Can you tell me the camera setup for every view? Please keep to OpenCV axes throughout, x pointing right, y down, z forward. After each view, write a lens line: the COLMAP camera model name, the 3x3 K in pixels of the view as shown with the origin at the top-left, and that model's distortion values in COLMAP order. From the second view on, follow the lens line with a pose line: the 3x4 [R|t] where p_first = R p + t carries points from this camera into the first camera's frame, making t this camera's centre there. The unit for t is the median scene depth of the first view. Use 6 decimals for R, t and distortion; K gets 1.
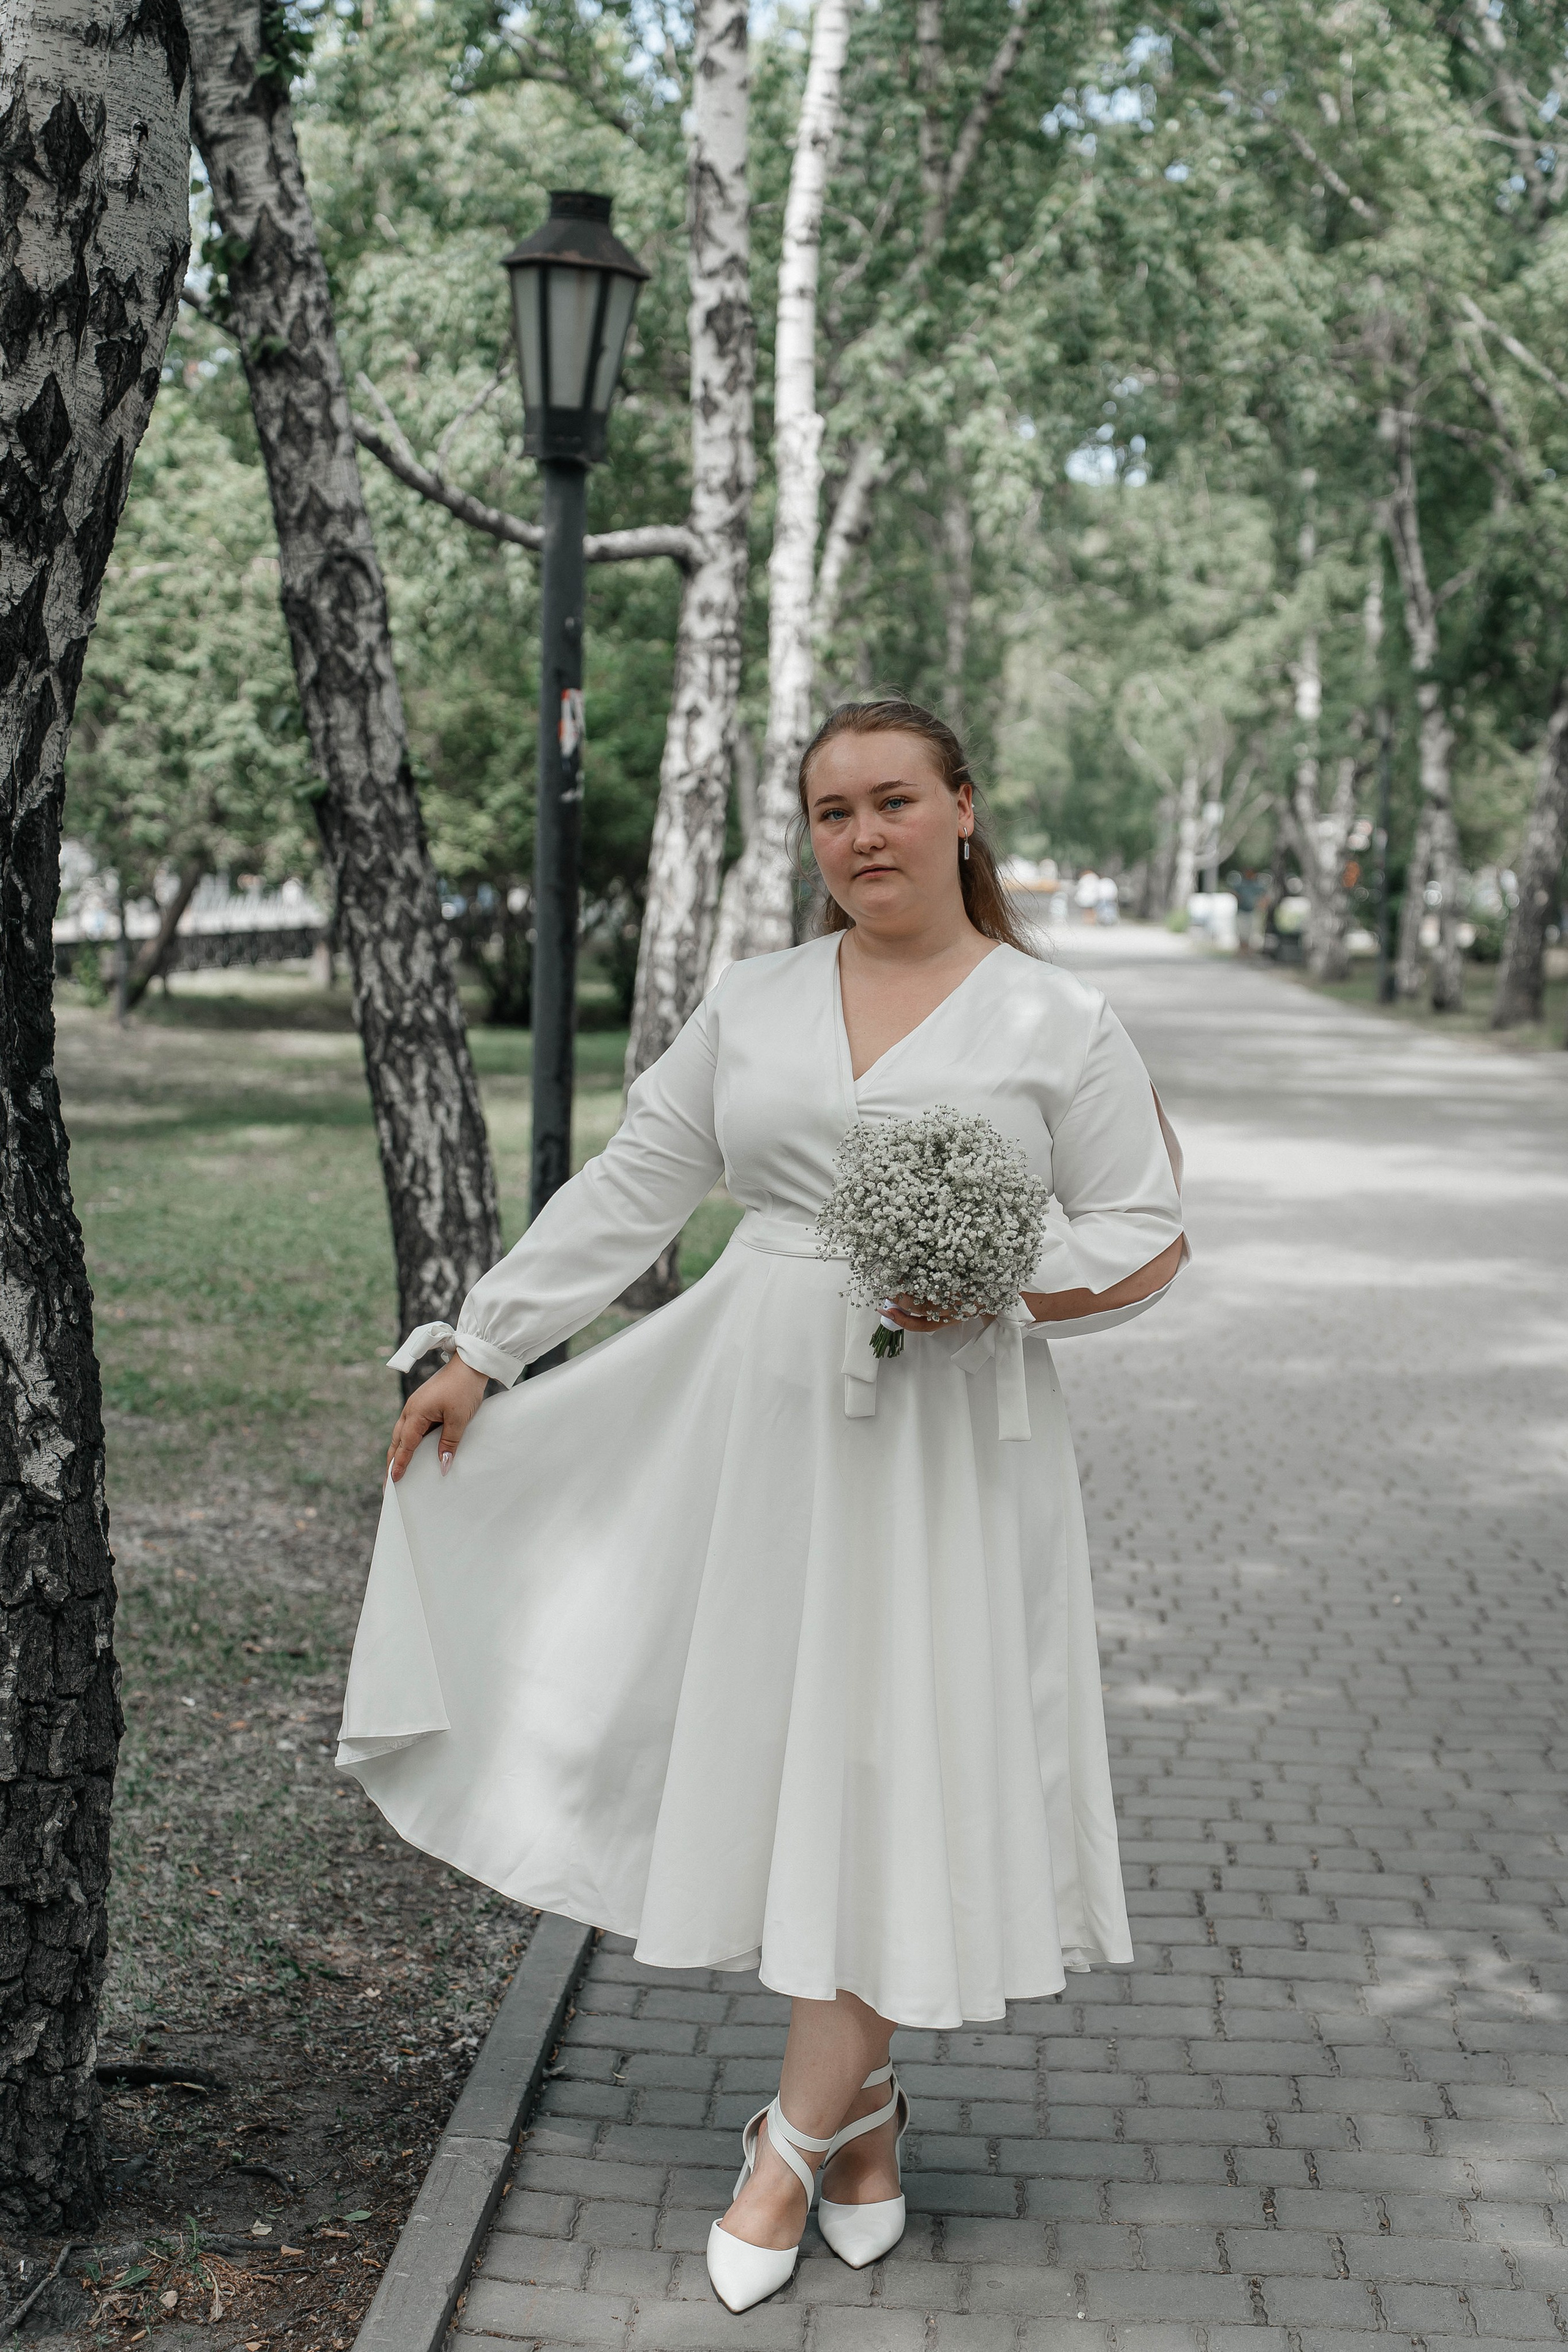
lens RADIAL K [[3273.3, 0, 780.8], [0, 3273.3, 1118.4], [0, 0, 1]] dist [0.201479, -1.797704]
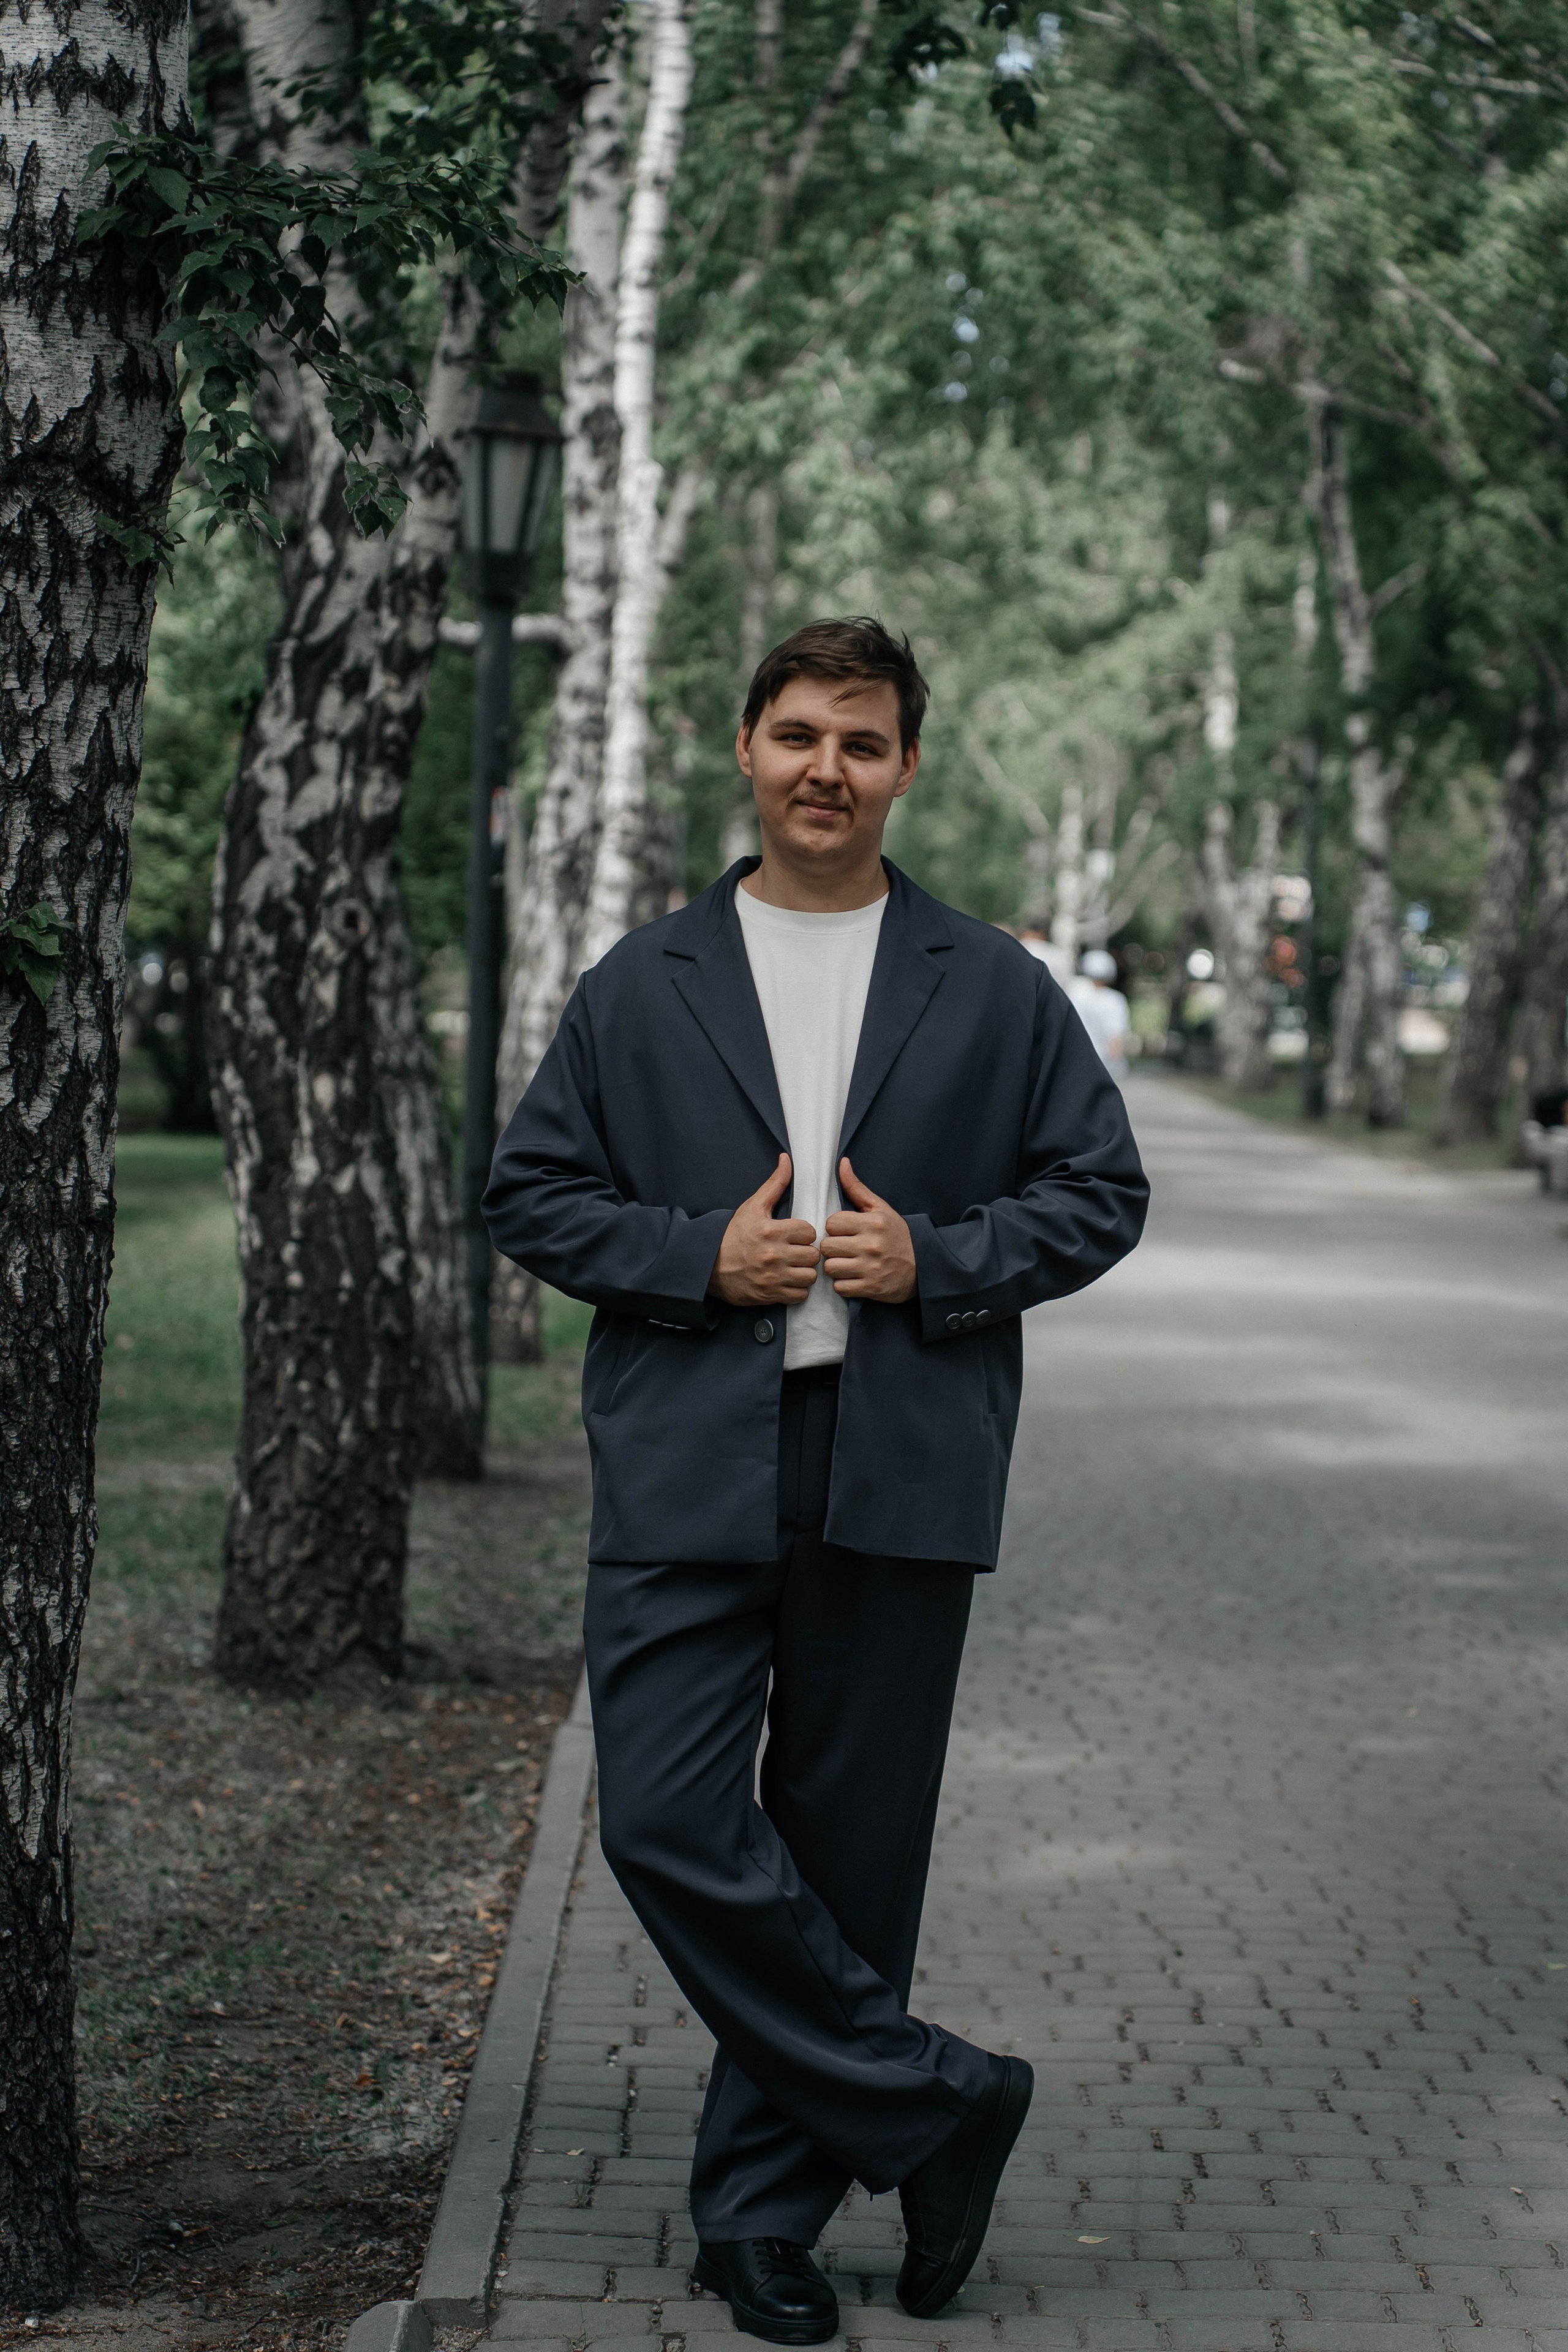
lens RADIAL K [[4937.1, 0, 784.0], [0, 4937.1, 1176.0], [0, 0, 1]] dist [0.067354, 0.259738]
pose [[0.997861, 0.008371, 0.064833, -0.017154], [-0.006621, 0.999609, -0.027149, 0.012163], [-0.065035, 0.026662, 0.997527, -0.169857]]
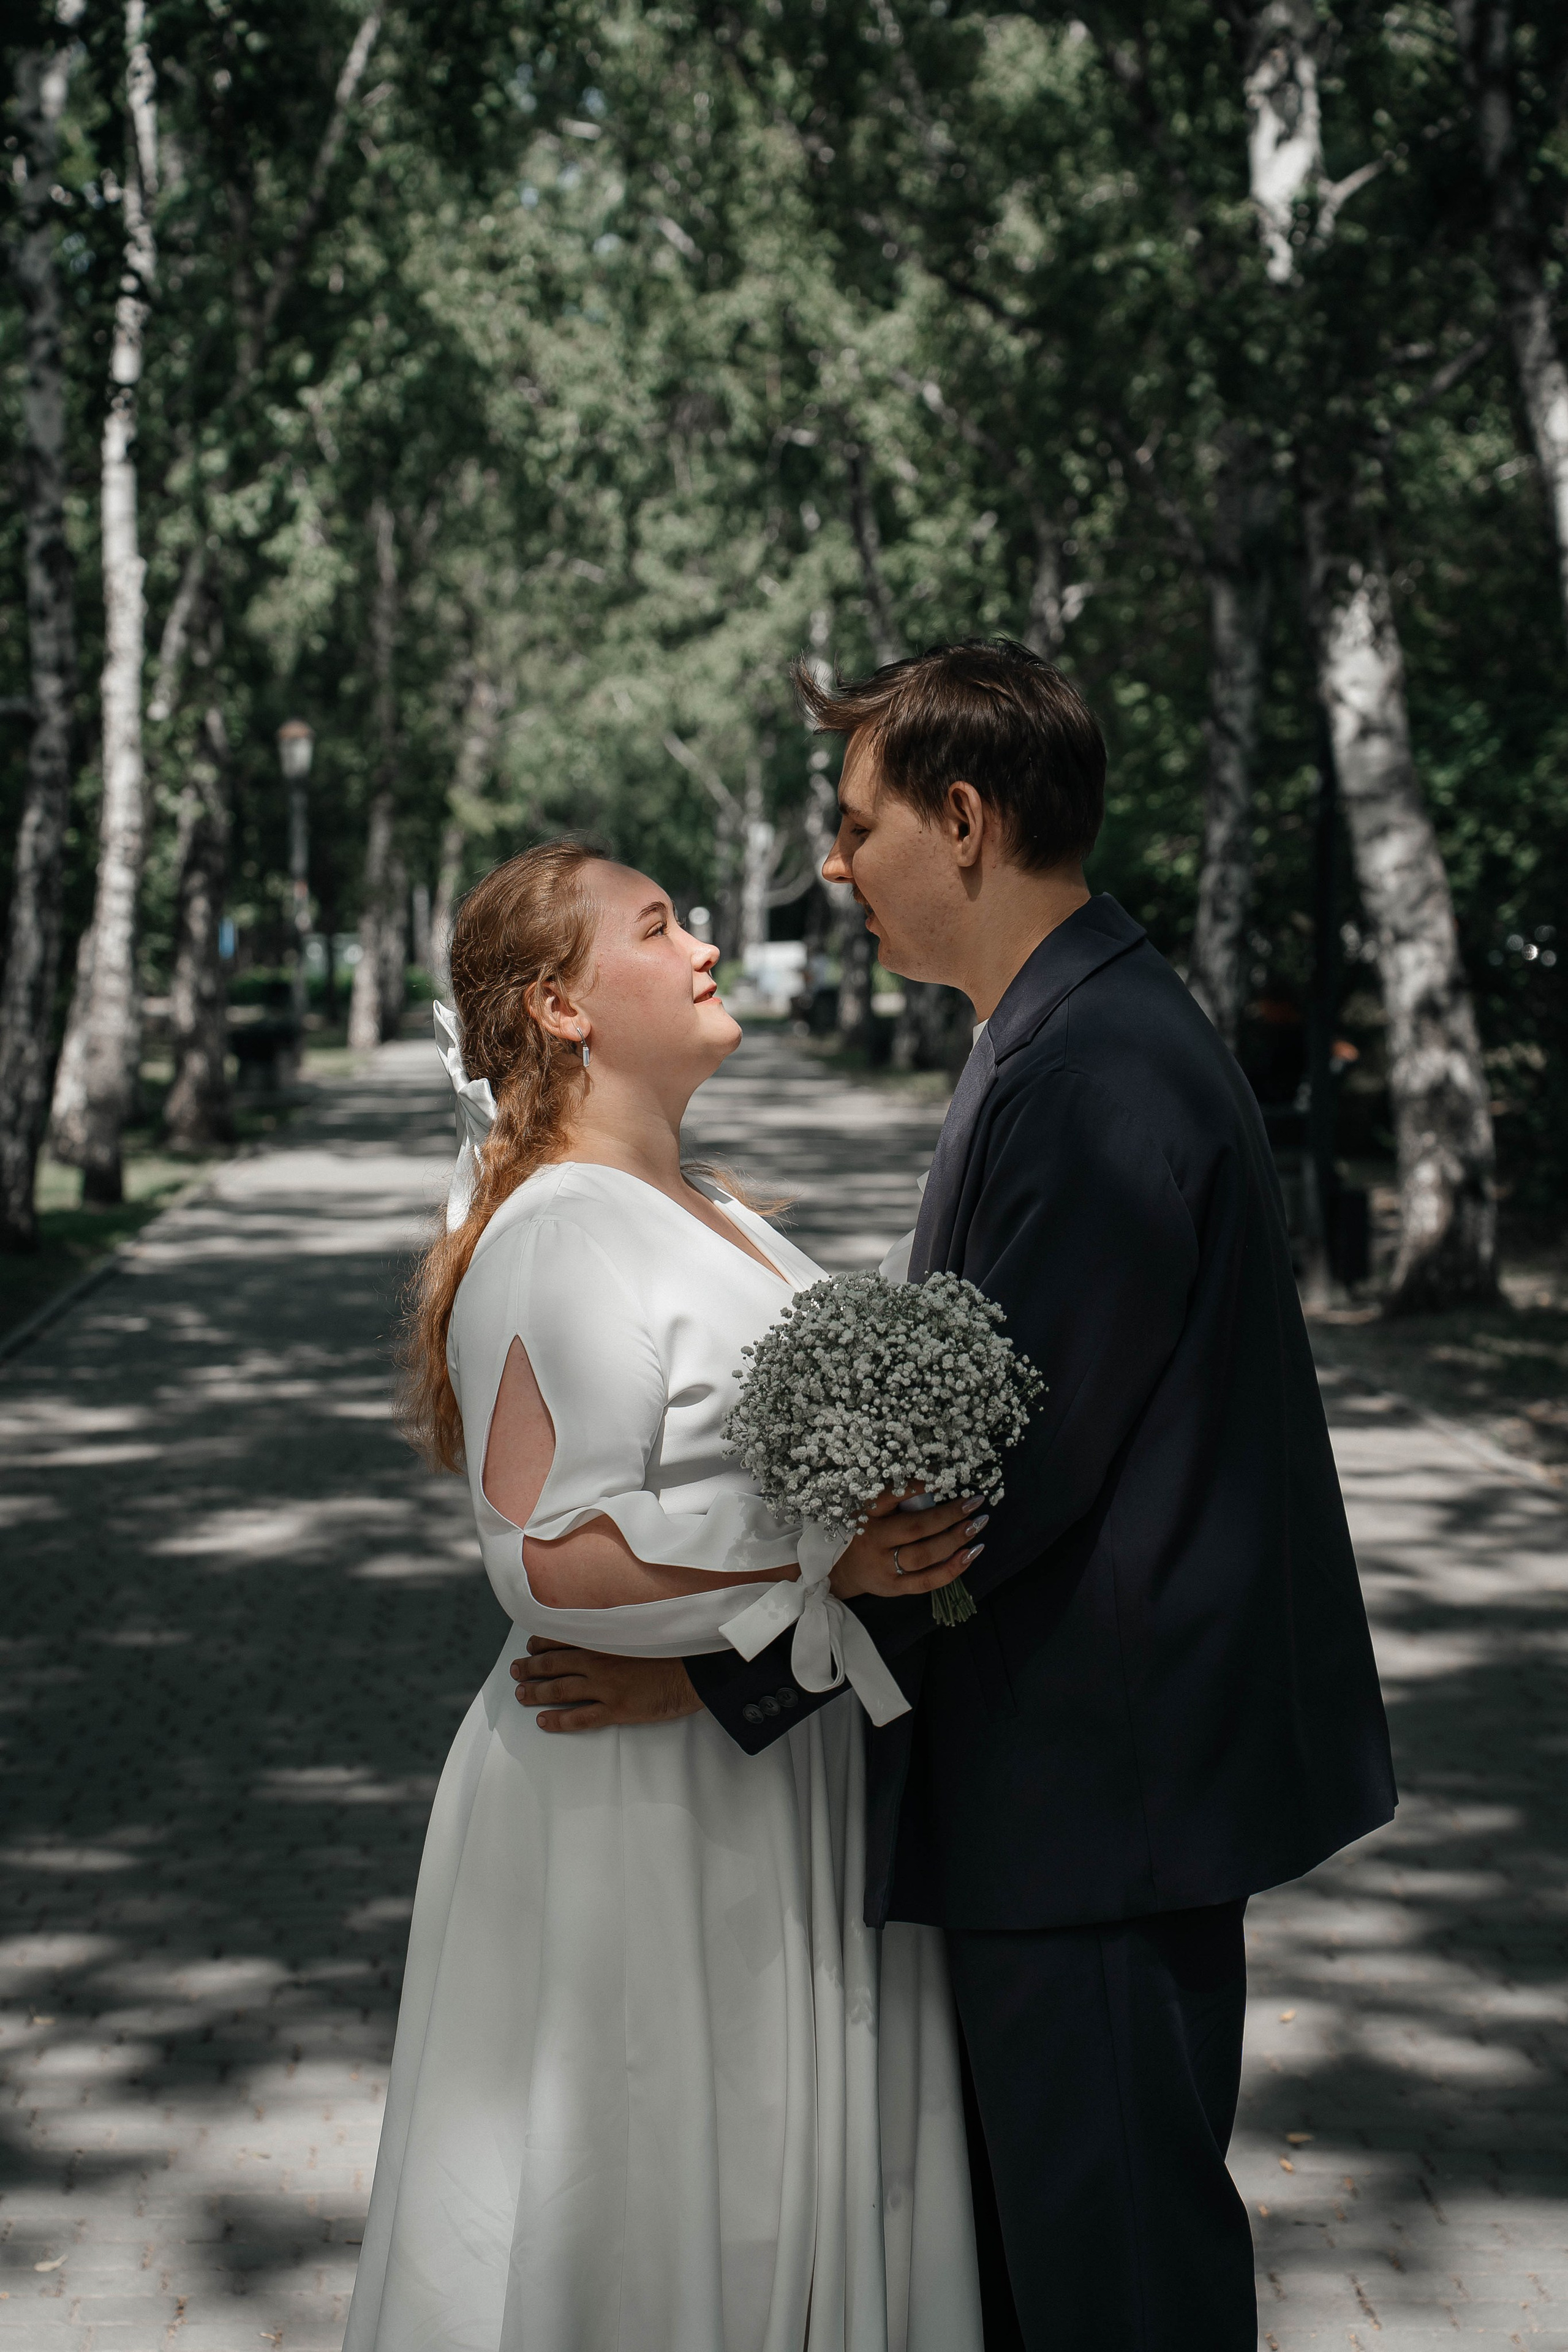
lens RADIAL K [[4937.1, 0, 784.0], [0, 4937.1, 1176.0], [0, 0, 1]] dist [0.067354, 0.259738]
pose [[0.993155, -0.027752, 0.113458, 0.013029], [0.030236, 0.999338, -0.020227, 0.021600], [-0.112821, 0.023519, 0.993337, -0.318899]]
